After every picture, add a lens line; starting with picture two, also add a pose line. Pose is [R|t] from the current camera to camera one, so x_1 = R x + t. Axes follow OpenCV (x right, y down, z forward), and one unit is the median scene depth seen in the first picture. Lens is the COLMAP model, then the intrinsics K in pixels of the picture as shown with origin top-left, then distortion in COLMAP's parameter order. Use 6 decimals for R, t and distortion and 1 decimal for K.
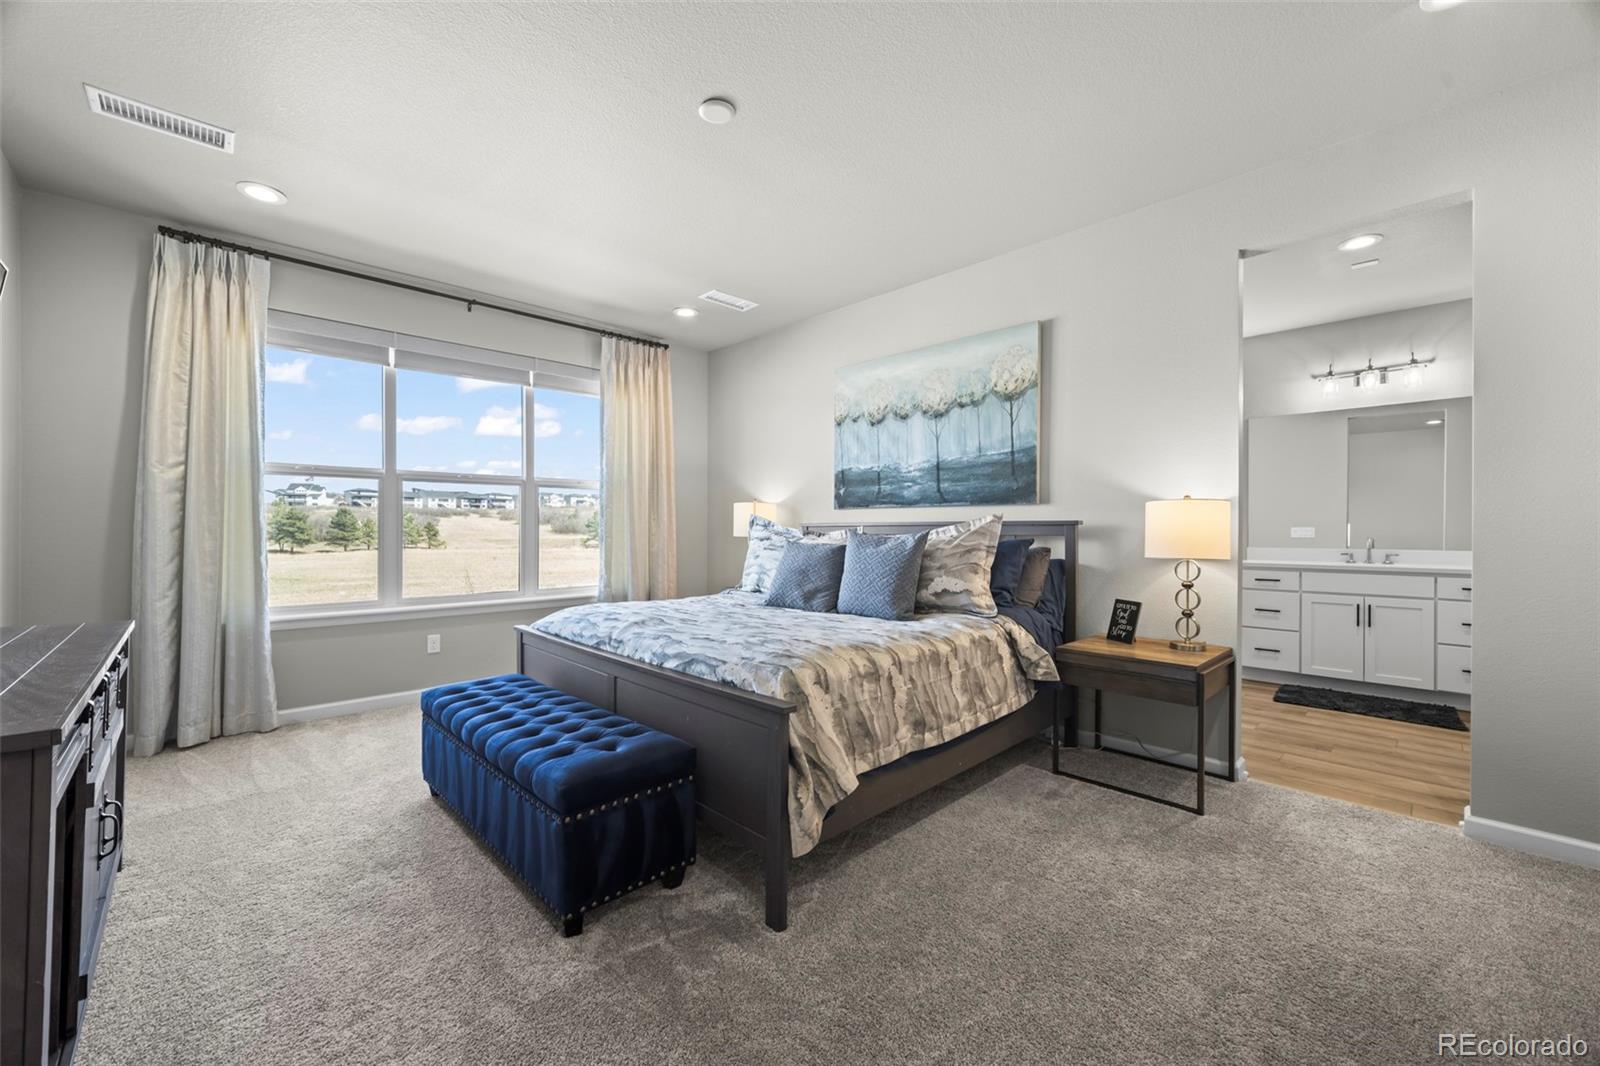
lens RADIAL K [[628.1, 0, 794.0], [0, 628.1, 532.9], [0, 0, 1]] dist [-0.017249, 0.005403]
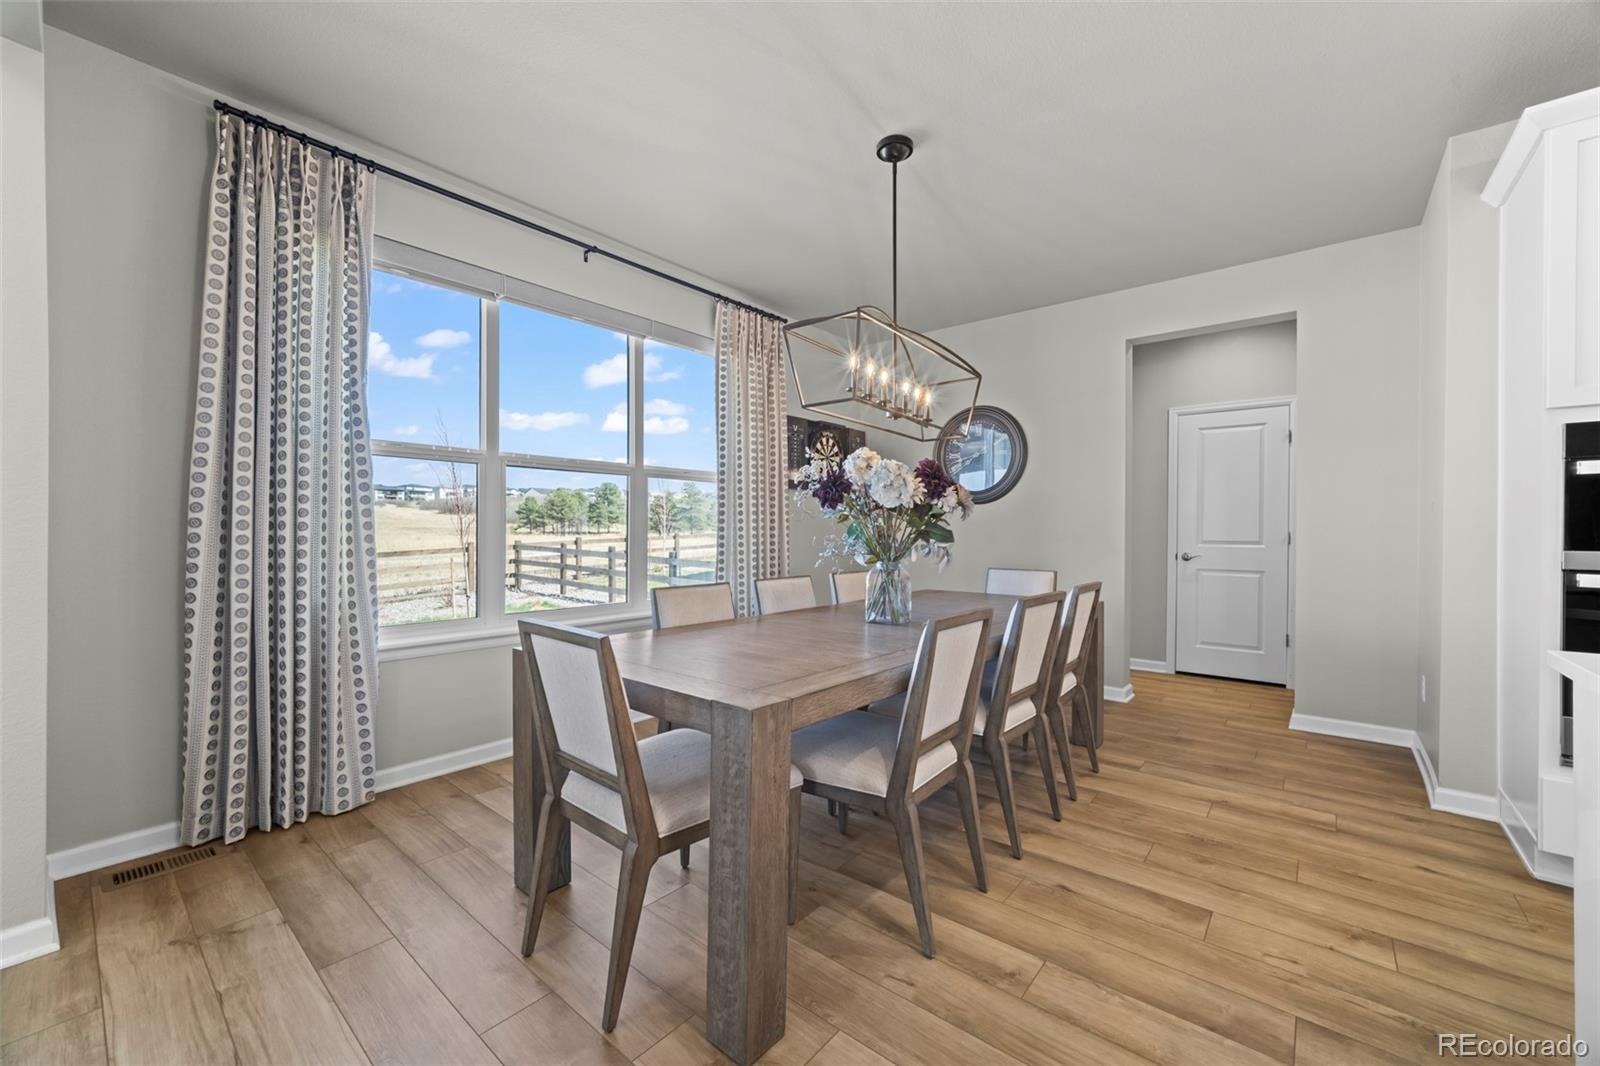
lens RADIAL K [[628.1, 0, 802.9], [0, 628.1, 535.3], [0, 0, 1]] dist [-0.017249, 0.005403]
pose [[0.993419, 0.002804, 0.114500, -0.289961], [-0.004143, 0.999926, 0.011460, -0.004973], [-0.114460, -0.011859, 0.993357, 0.131254]]
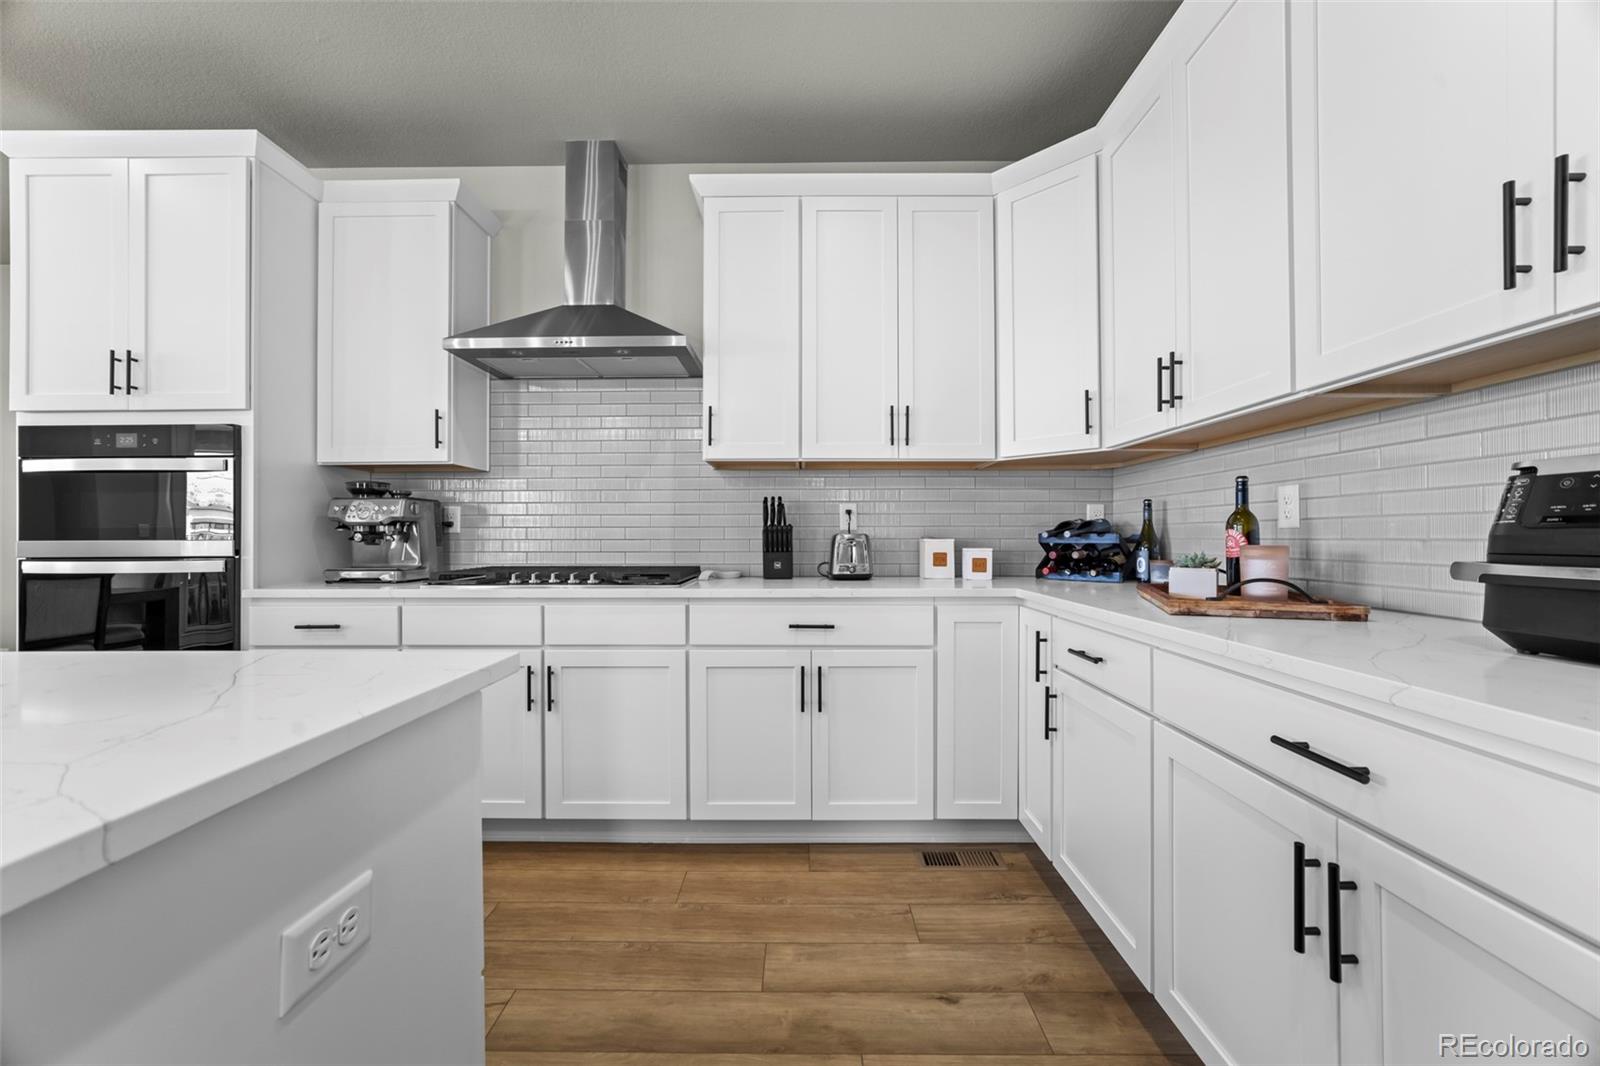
lens RADIAL K [[628.1, 0, 793.4], [0, 628.1, 533.9], [0, 0, 1]] dist [-0.017249, 0.005403]
pose [[0.698711, 0.000229, 0.715404, 0.323506], [0.001253, 0.999998, -0.001543, 0.004435], [-0.715403, 0.001975, 0.698709, -0.240604]]
